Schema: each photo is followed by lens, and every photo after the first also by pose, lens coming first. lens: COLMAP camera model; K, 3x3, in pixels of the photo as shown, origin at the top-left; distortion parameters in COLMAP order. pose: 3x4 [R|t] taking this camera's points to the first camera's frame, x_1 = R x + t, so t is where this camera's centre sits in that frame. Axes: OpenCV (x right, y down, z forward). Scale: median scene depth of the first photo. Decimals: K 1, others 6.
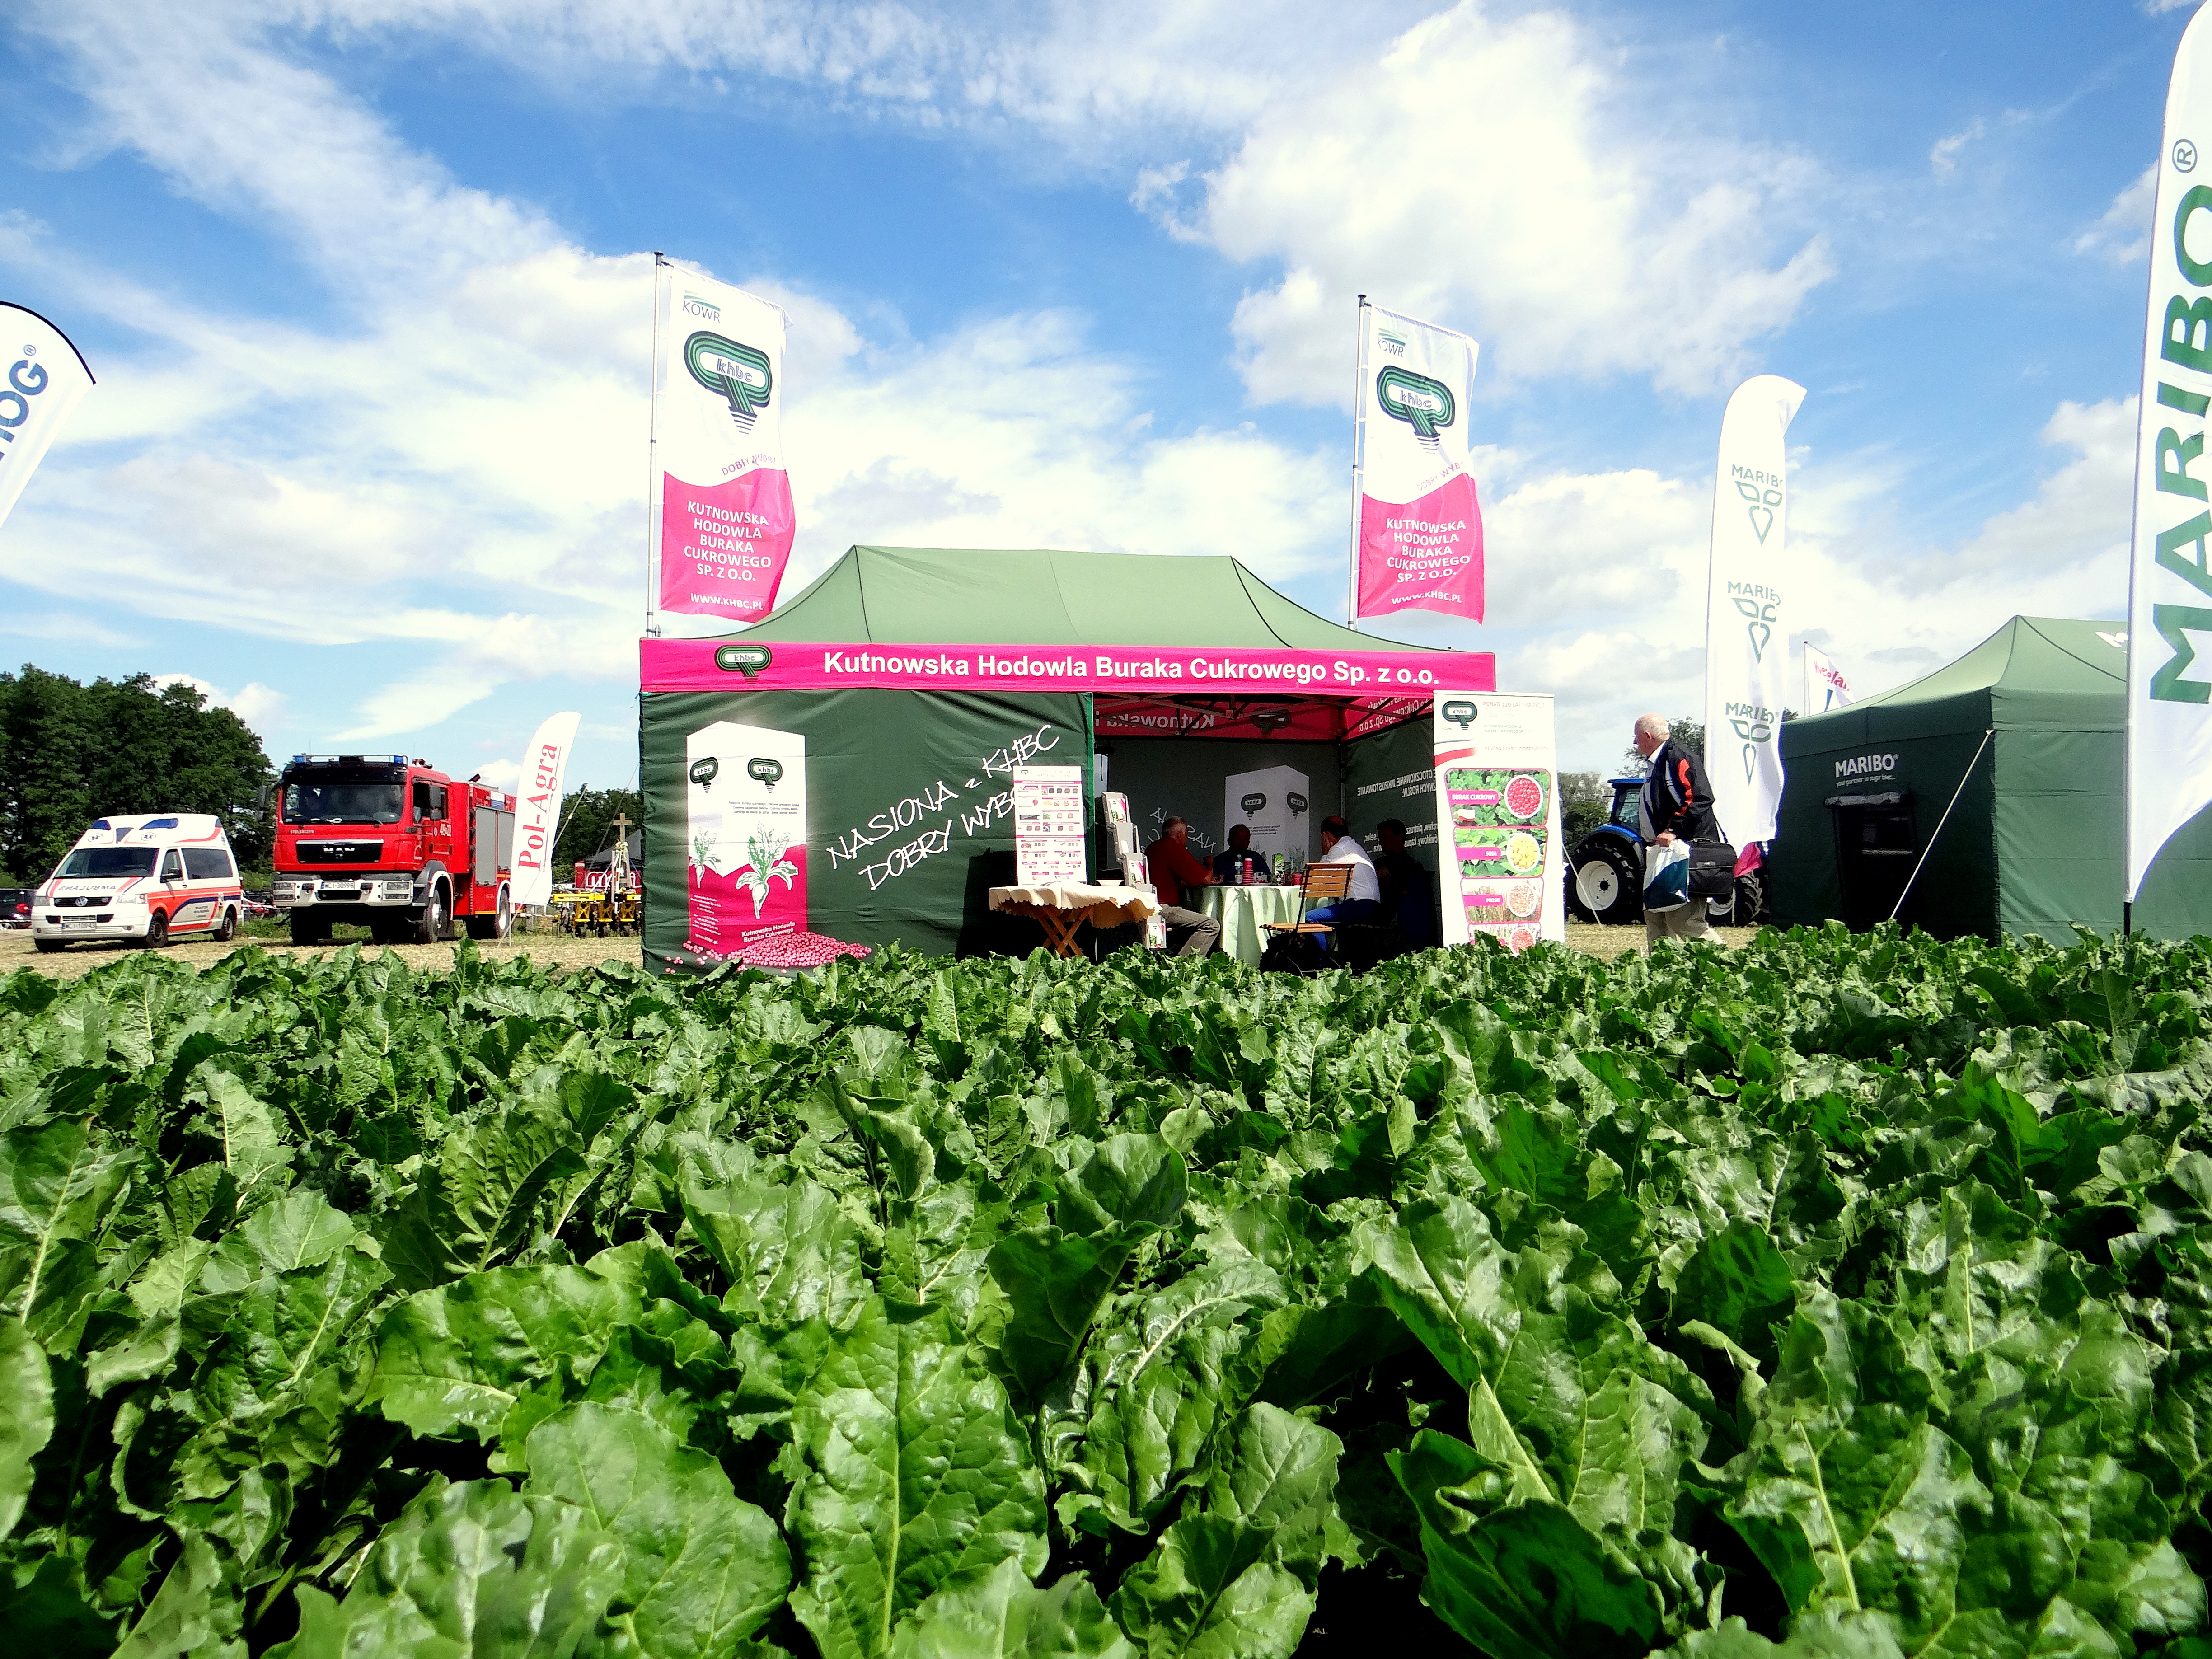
lens RADIAL K [[1749.6, 0, 1090.4], [0, 1749.6, 803.2], [0, 0, 1]] dist [0.007979, 0.009108]
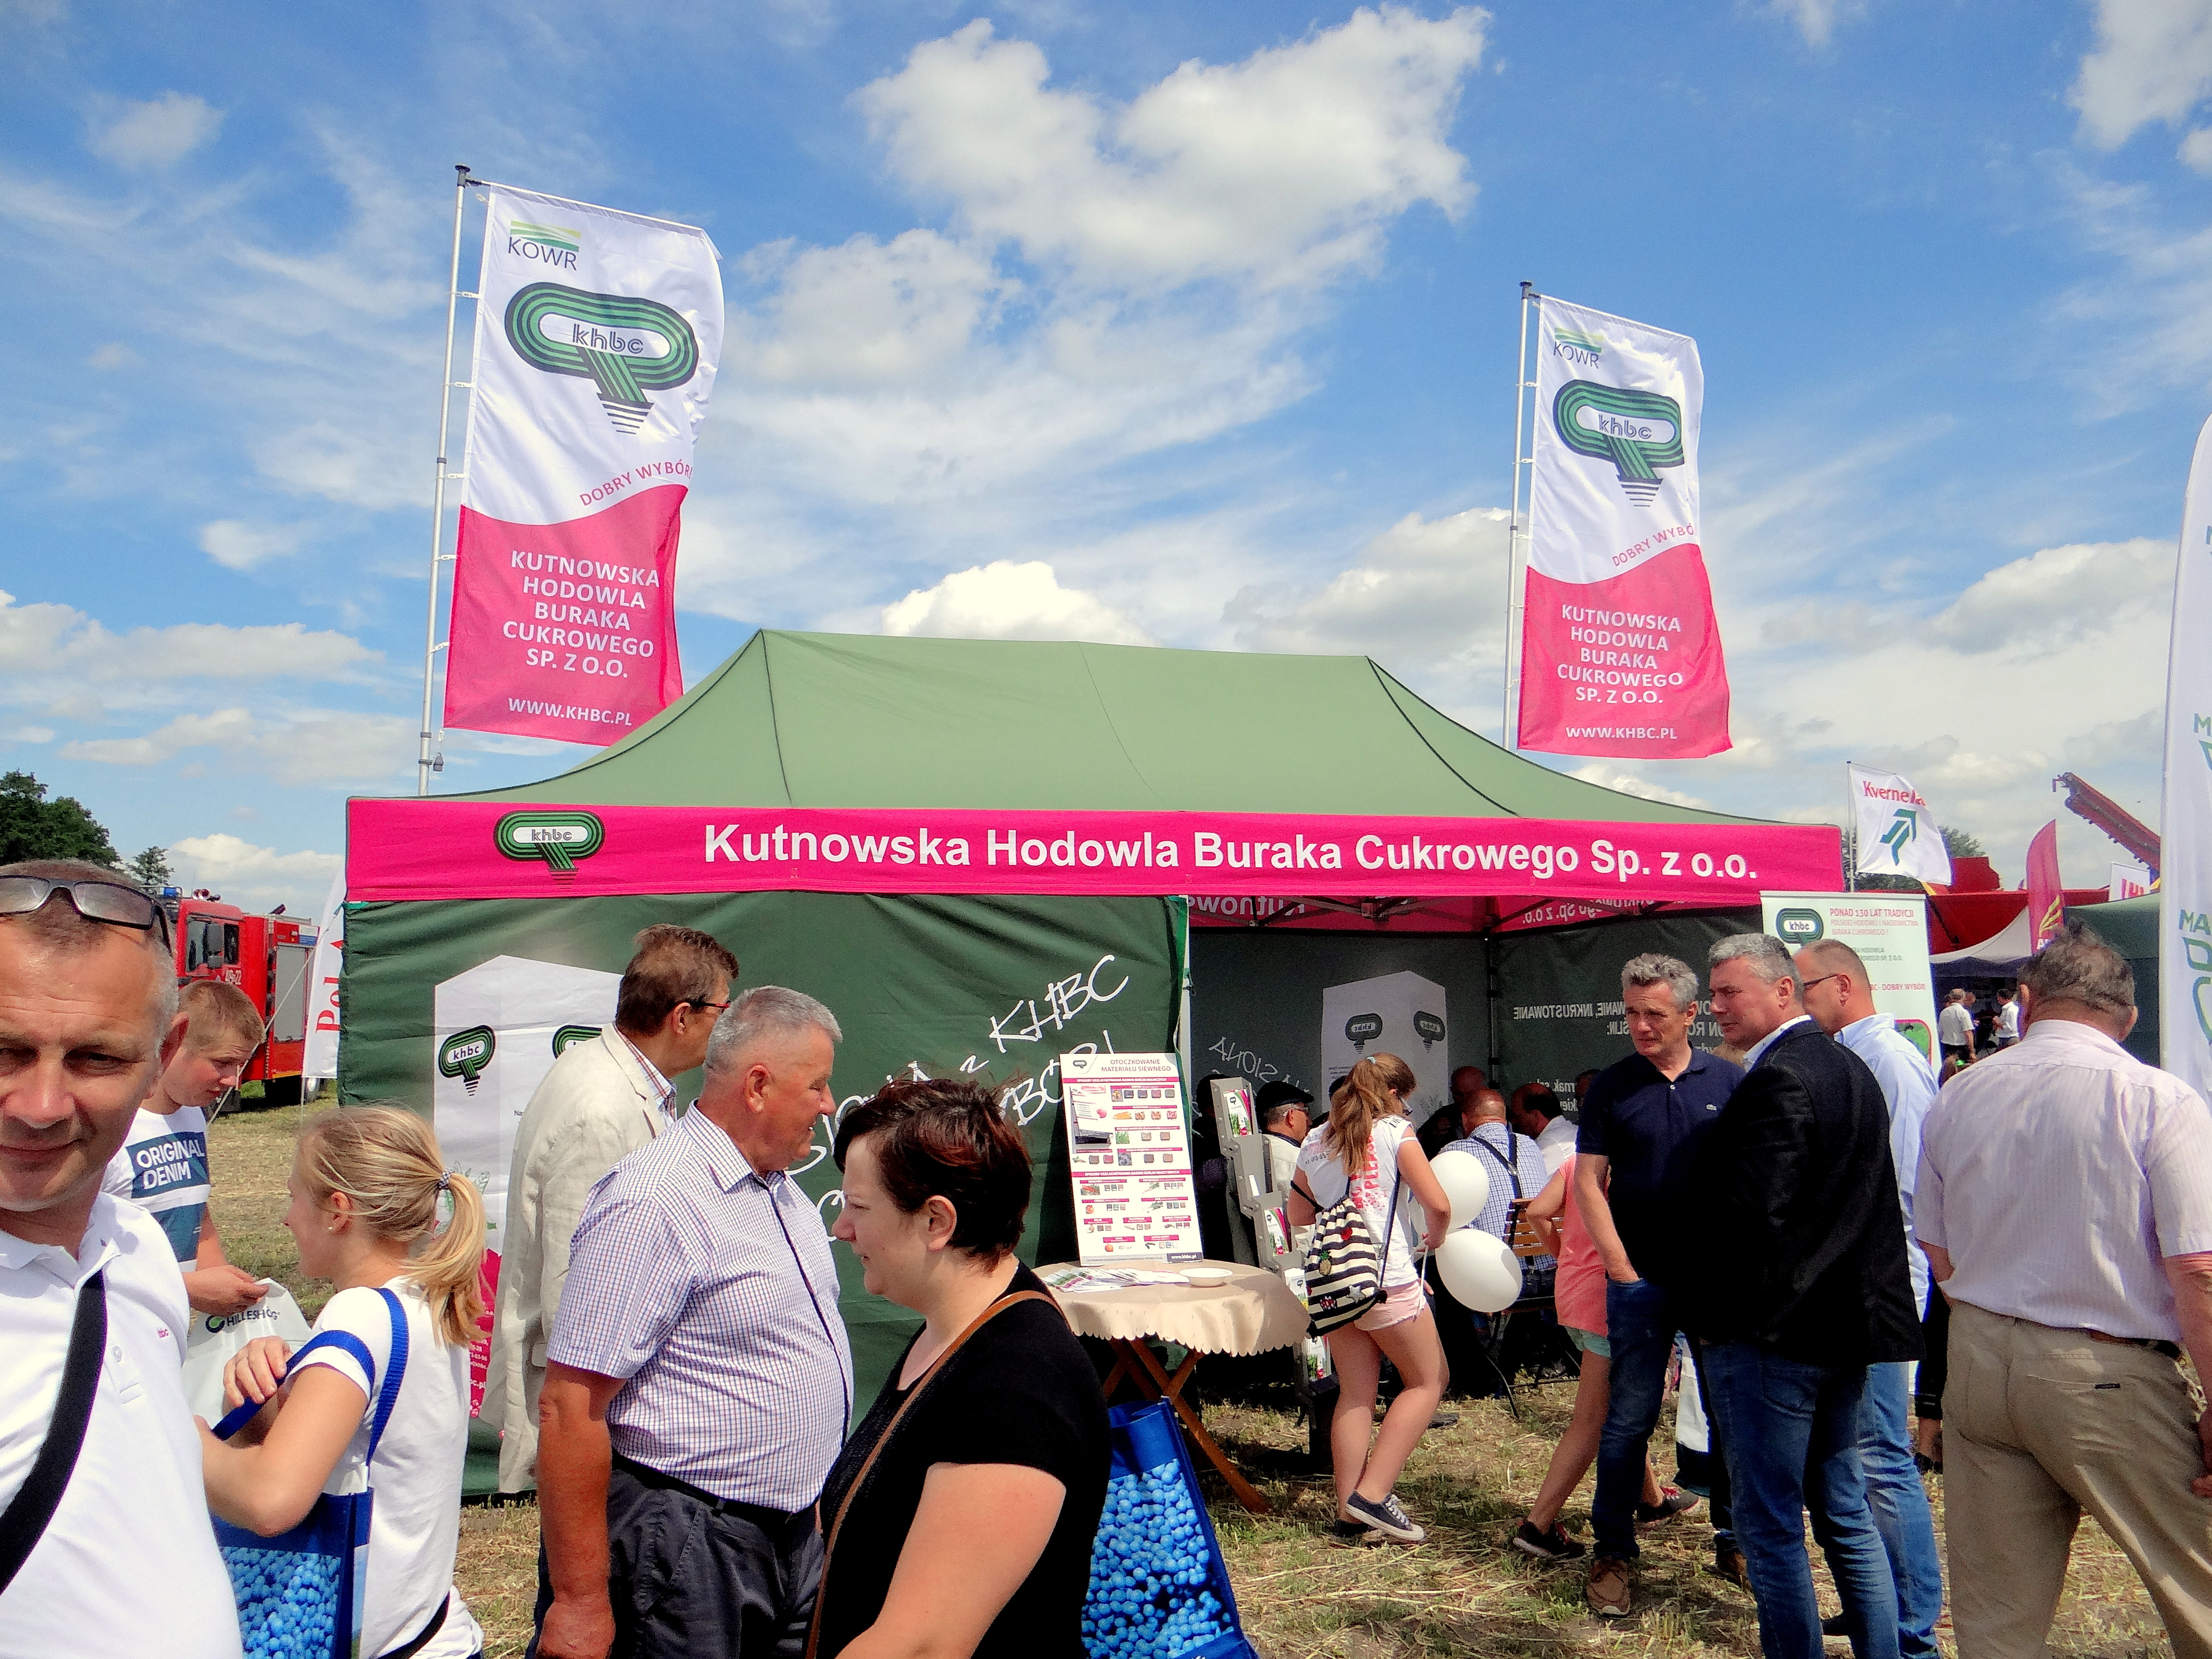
lens RADIAL K [[1757.3, 0, 1144.2], [0, 1757.3, 865.1], [0, 0, 1]] dist [-0.013509, 0.051739]
pose [[0.996717, 0.010889, 0.080228, -0.056445], [-0.009605, 0.999820, -0.016379, -0.062513], [-0.080392, 0.015555, 0.996642, 0.434897]]
